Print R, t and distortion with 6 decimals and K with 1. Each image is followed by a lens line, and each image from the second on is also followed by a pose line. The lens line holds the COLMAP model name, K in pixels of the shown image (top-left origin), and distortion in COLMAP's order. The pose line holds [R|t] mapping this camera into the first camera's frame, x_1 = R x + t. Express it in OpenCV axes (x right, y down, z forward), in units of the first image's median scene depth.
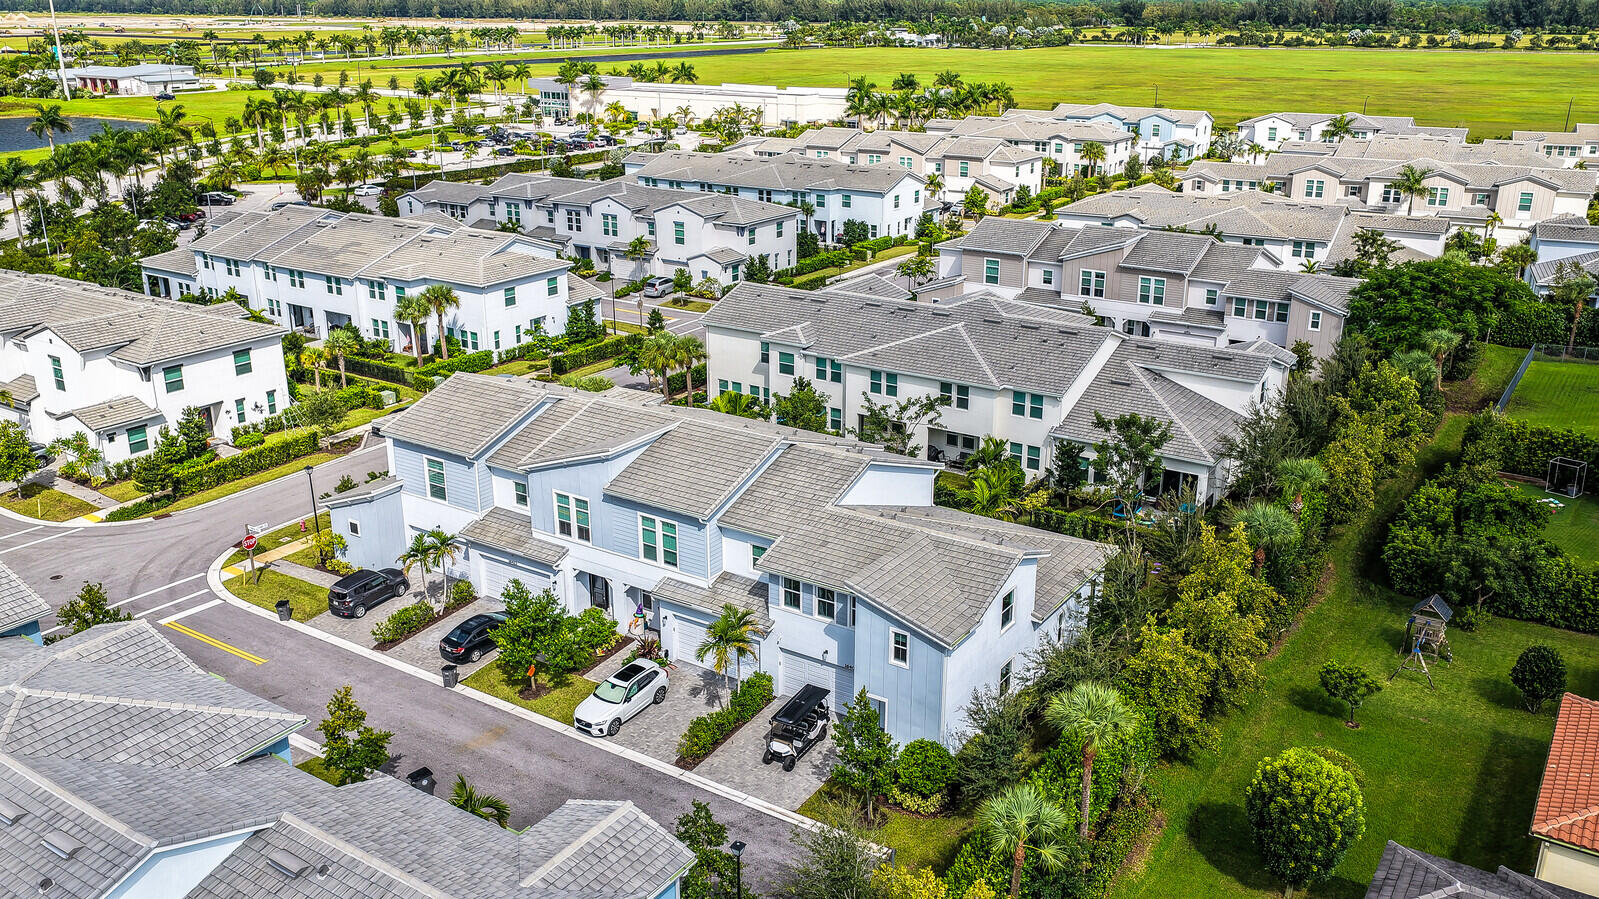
lens RADIAL K [[1328.6, 0, 791.1], [0, 1328.6, 460.9], [0, 0, 1]] dist [-0.007079, 0.022095]
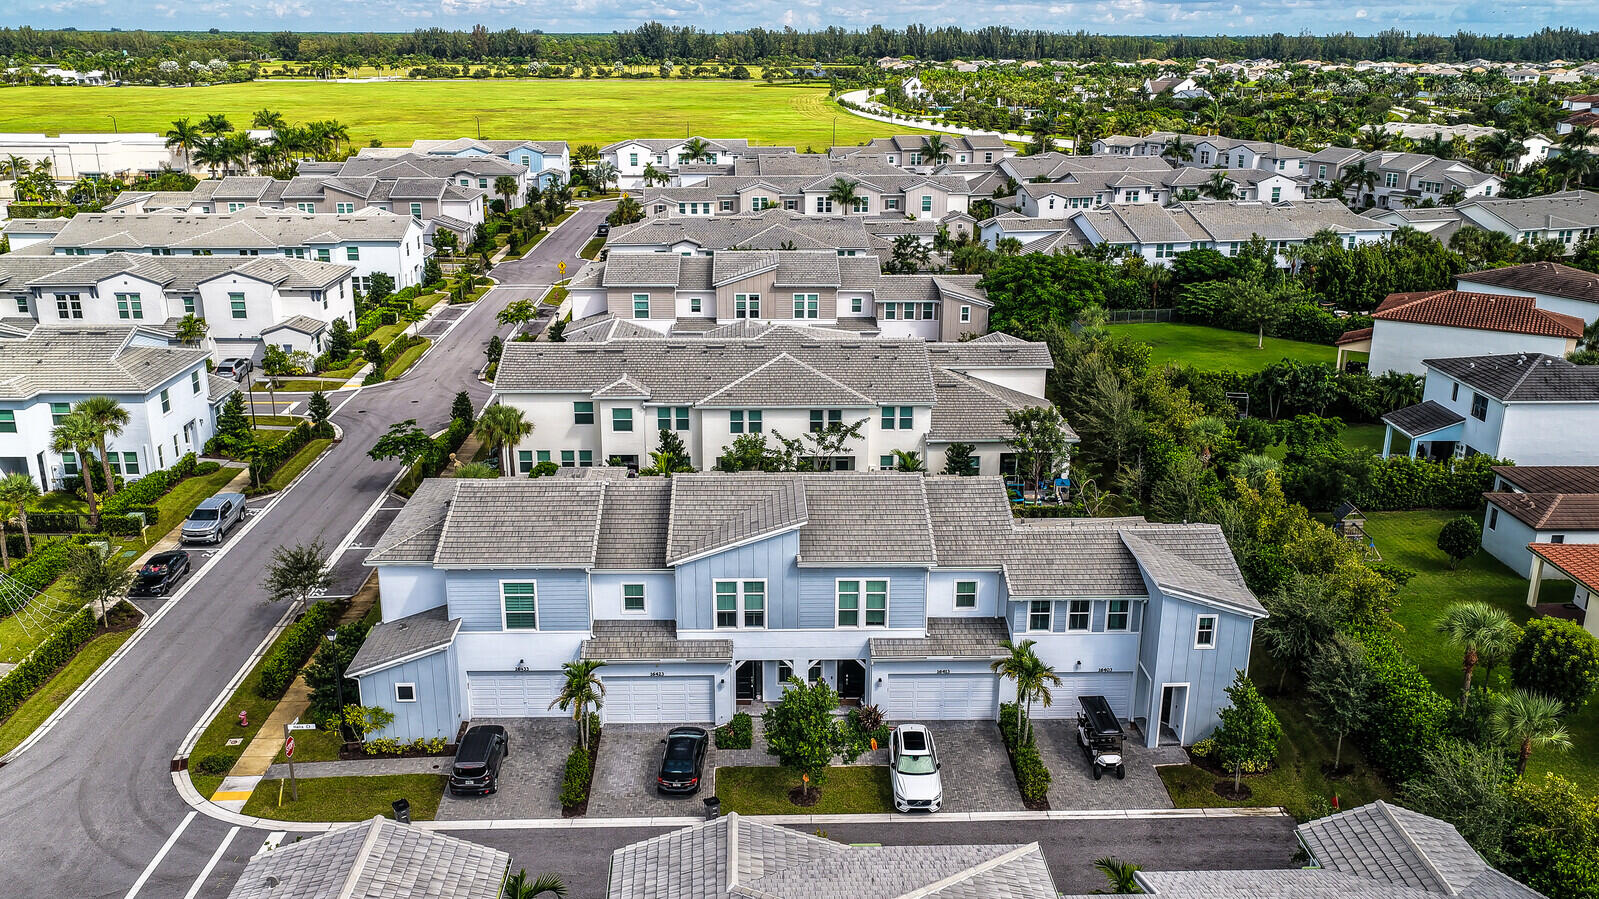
lens RADIAL K [[1328.6, 0, 791.1], [0, 1328.6, 442.7], [0, 0, 1]] dist [-0.007079, 0.022095]
pose [[0.814301, -0.167833, 0.555649, -0.273718], [0.187293, 0.982054, 0.022152, -0.035081], [-0.549395, 0.086031, 0.831122, 0.094901]]
